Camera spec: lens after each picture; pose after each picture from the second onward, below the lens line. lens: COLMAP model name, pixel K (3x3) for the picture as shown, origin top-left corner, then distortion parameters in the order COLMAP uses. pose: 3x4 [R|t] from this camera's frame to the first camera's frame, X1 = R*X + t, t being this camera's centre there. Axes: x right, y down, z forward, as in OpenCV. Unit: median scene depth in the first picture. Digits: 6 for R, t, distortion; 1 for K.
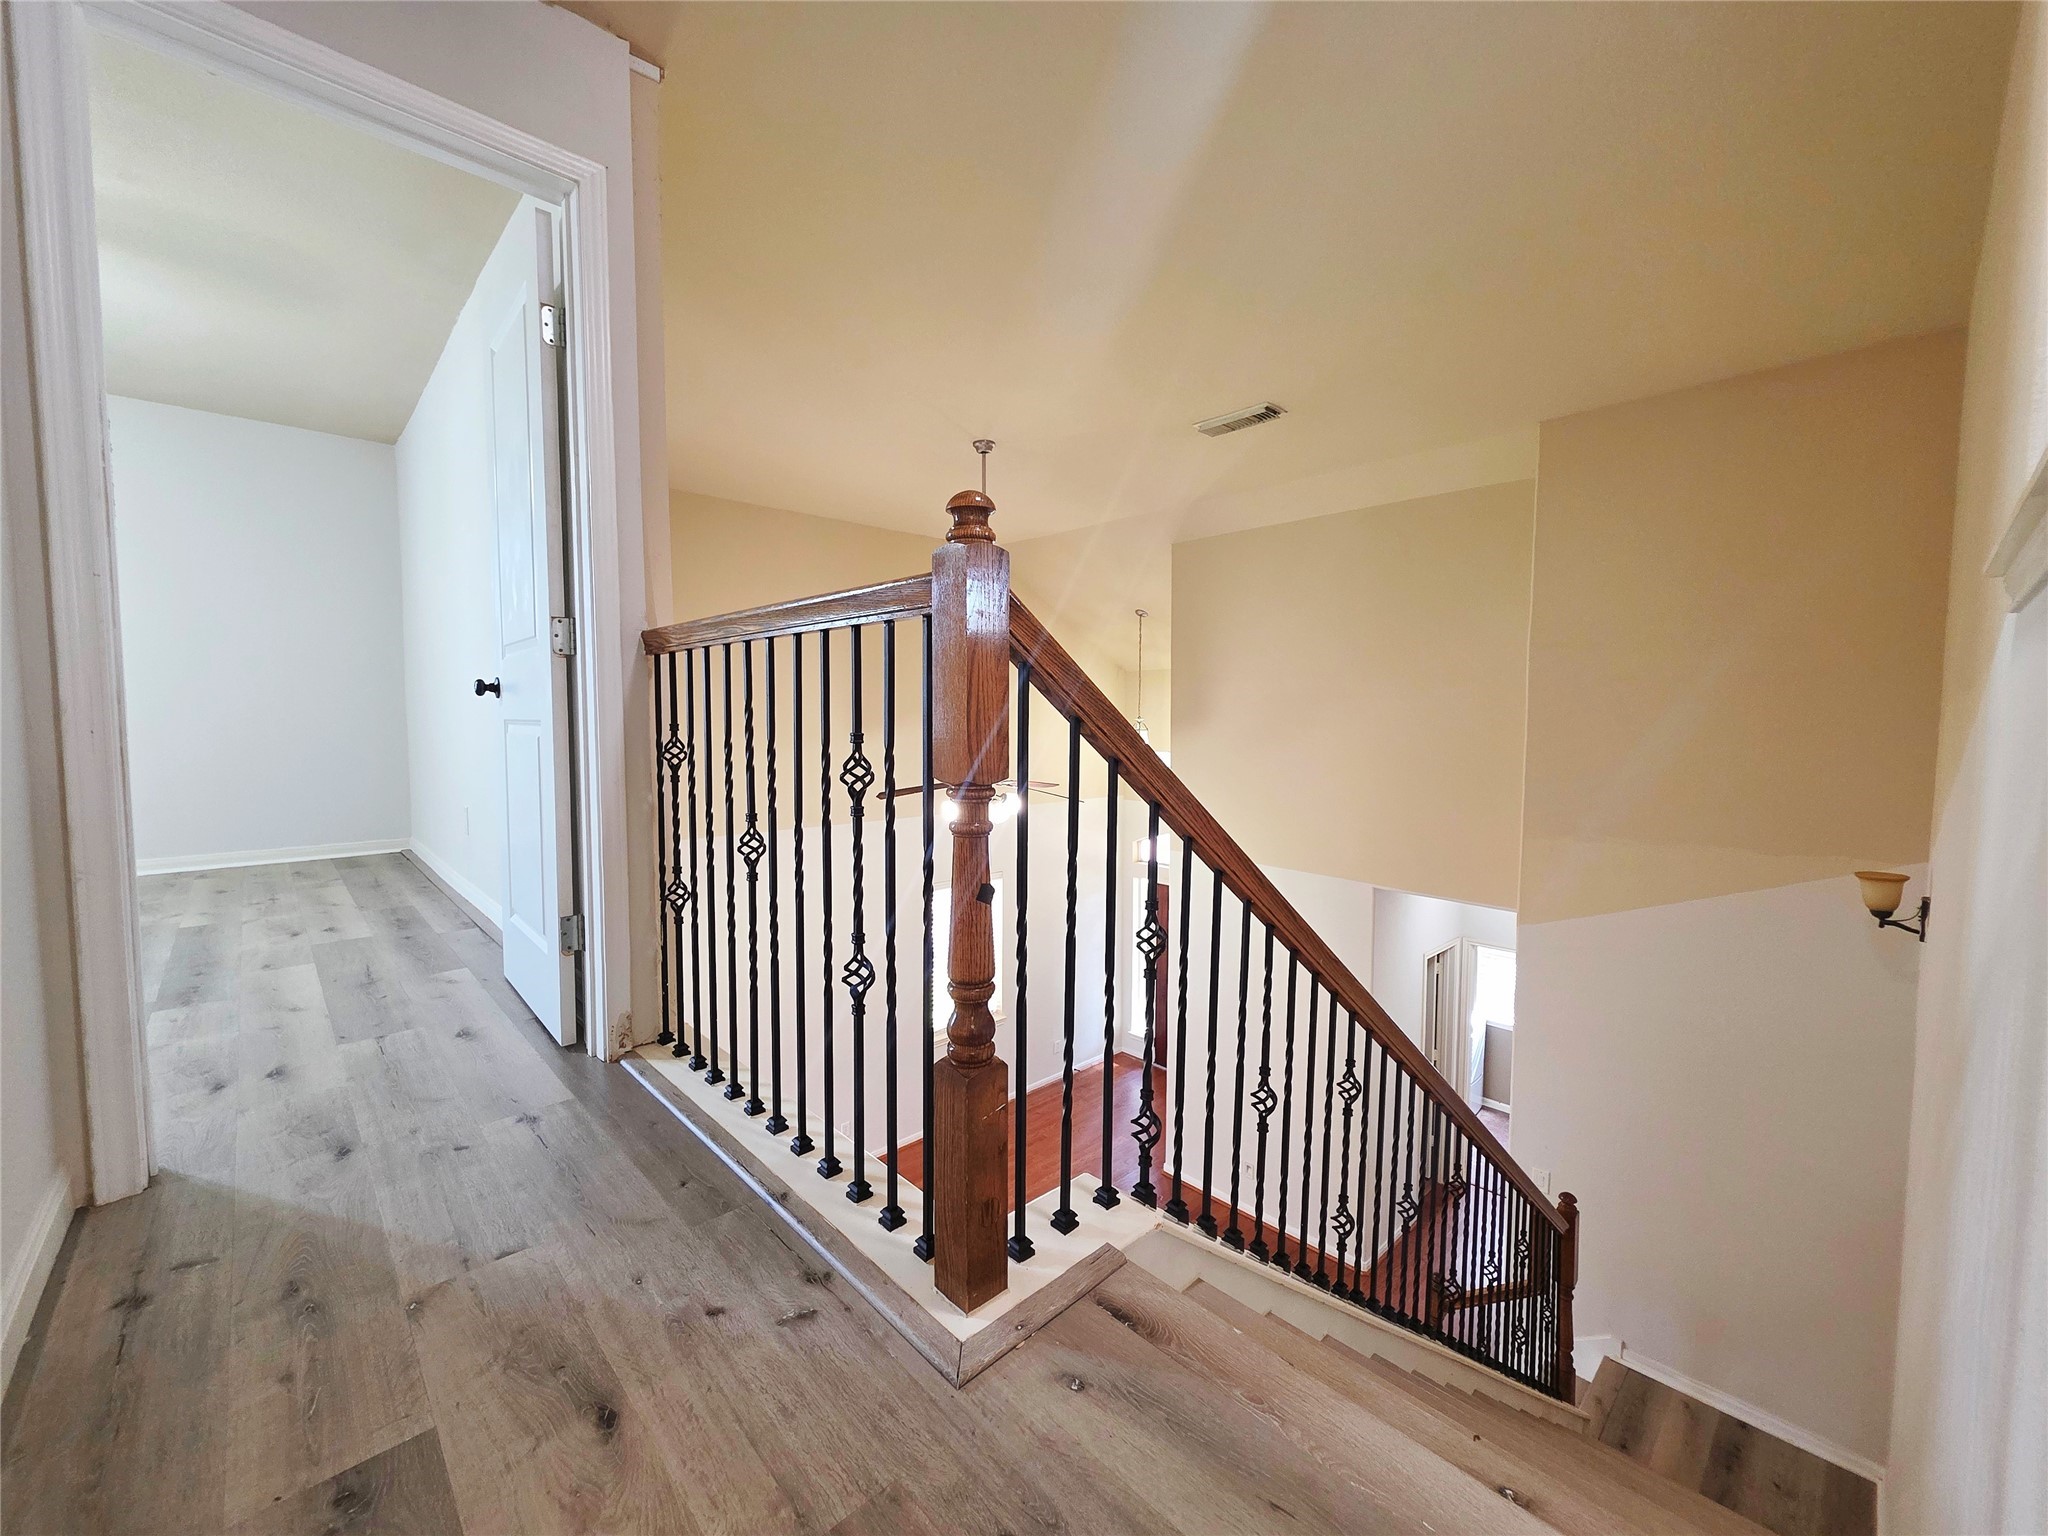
lens RADIAL K [[830.1, 0, 1024.0], [0, 830.1, 768.0], [0, 0, 1]] dist [0.008517, 0.007416]
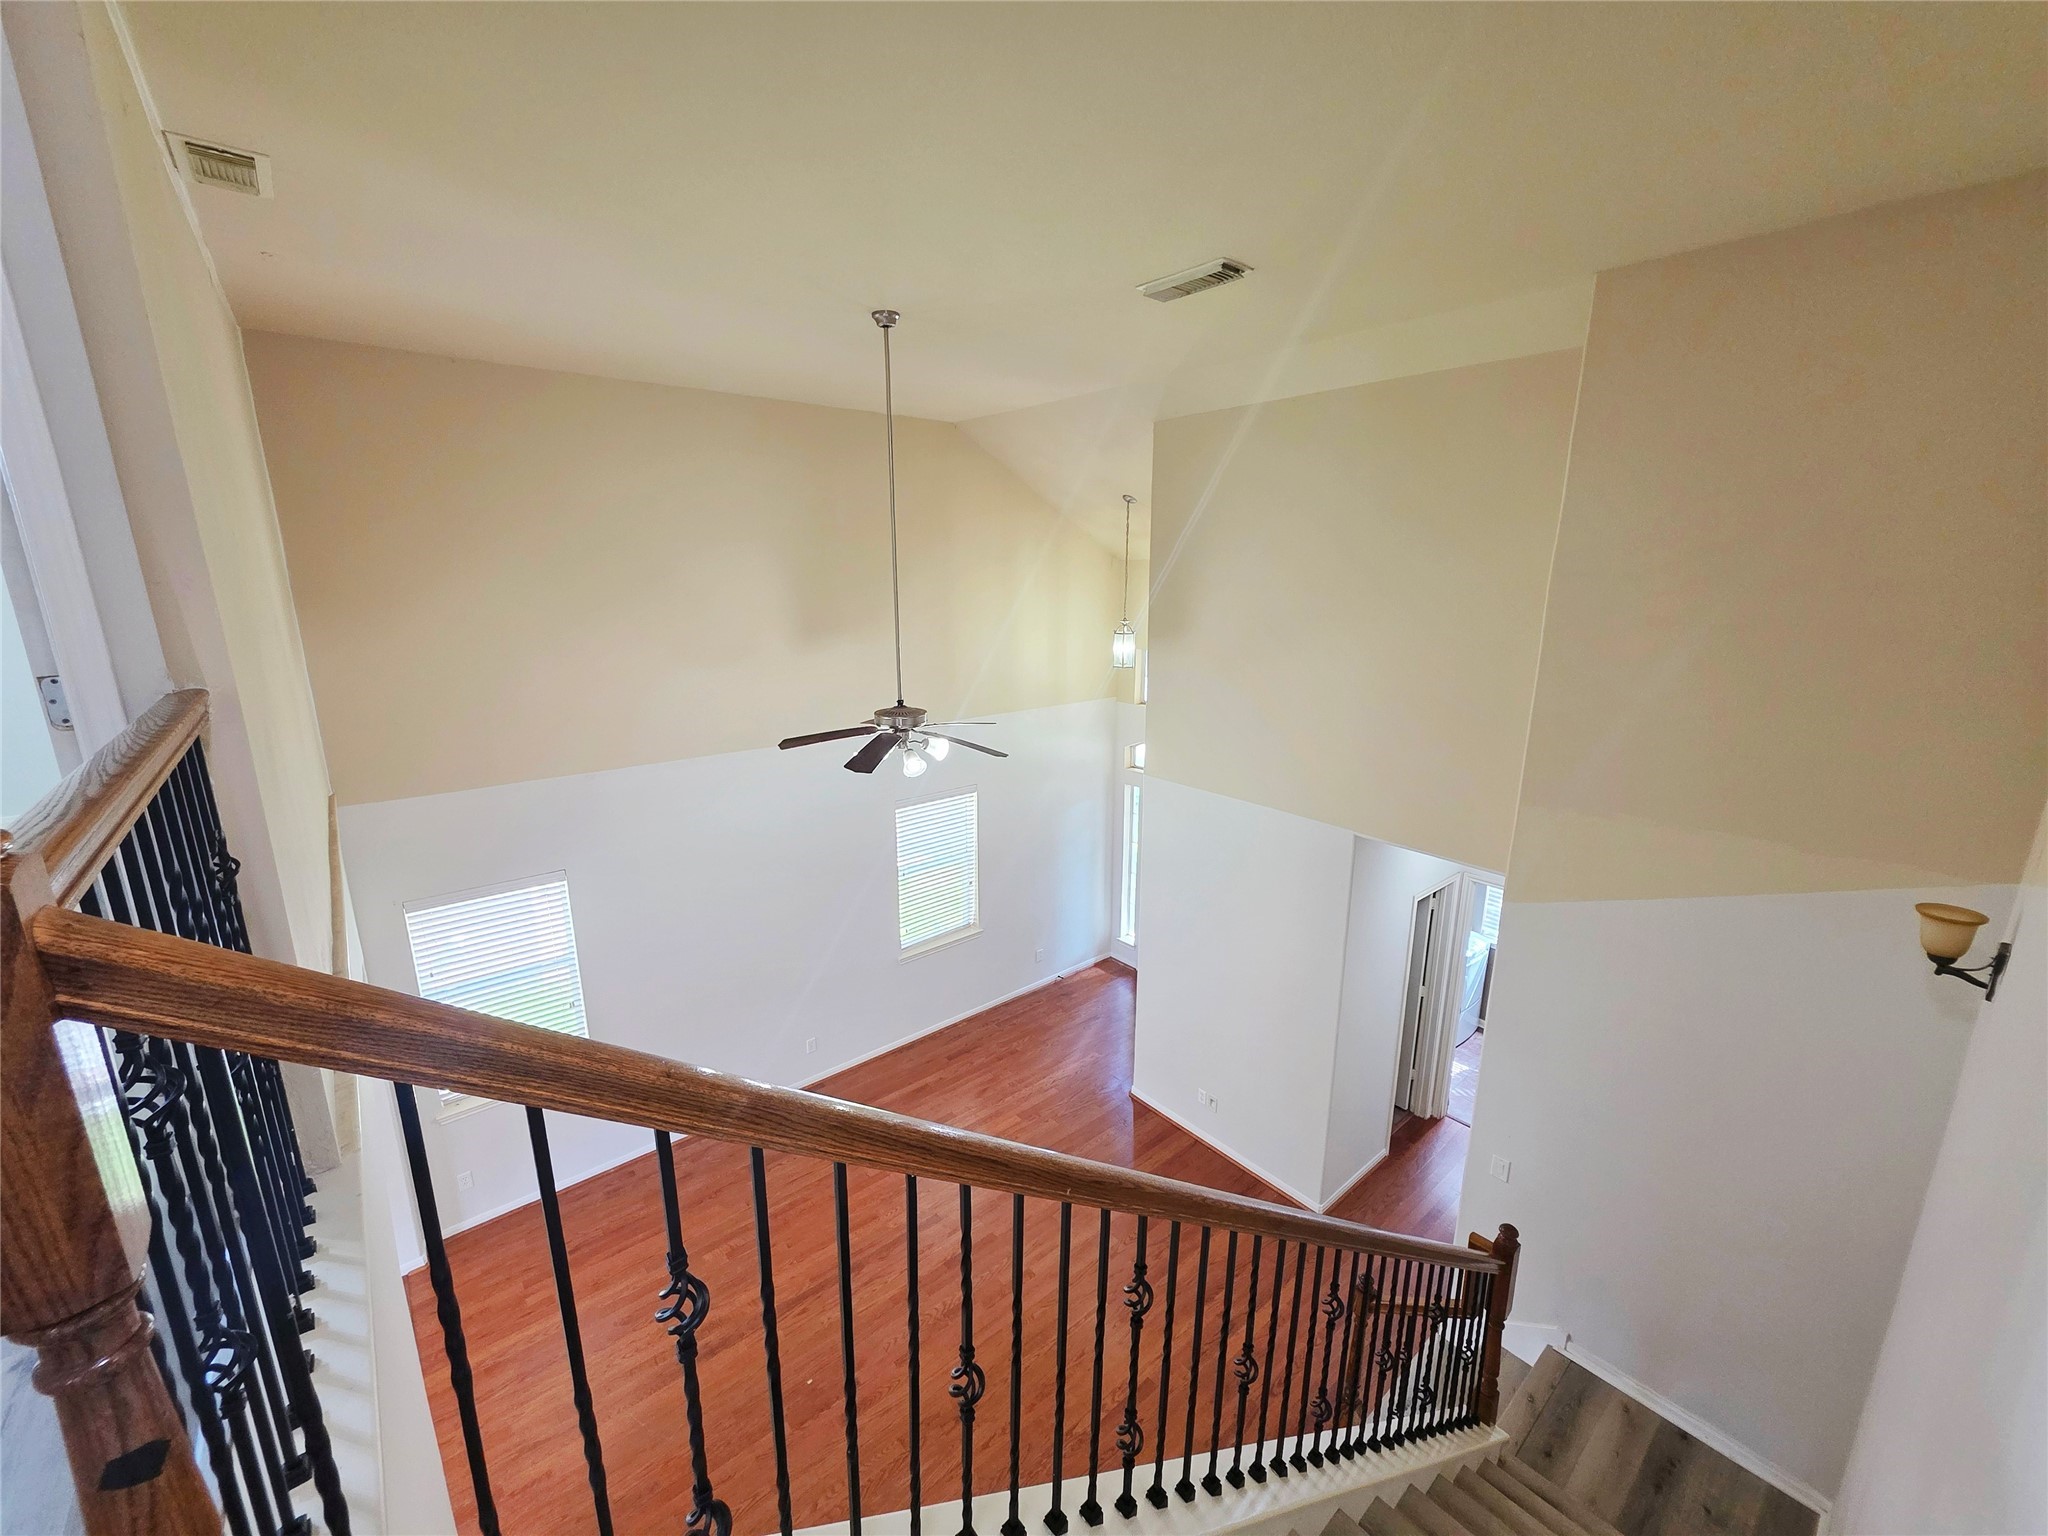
lens RADIAL K [[830.1, 0, 1024.0], [0, 830.1, 768.0], [0, 0, 1]] dist [0.008517, 0.007416]
pose [[0.998325, 0.008843, -0.057174, 0.160137], [0.001172, 0.984956, 0.172804, -0.112541], [0.057842, -0.172581, 0.983295, 0.159122]]
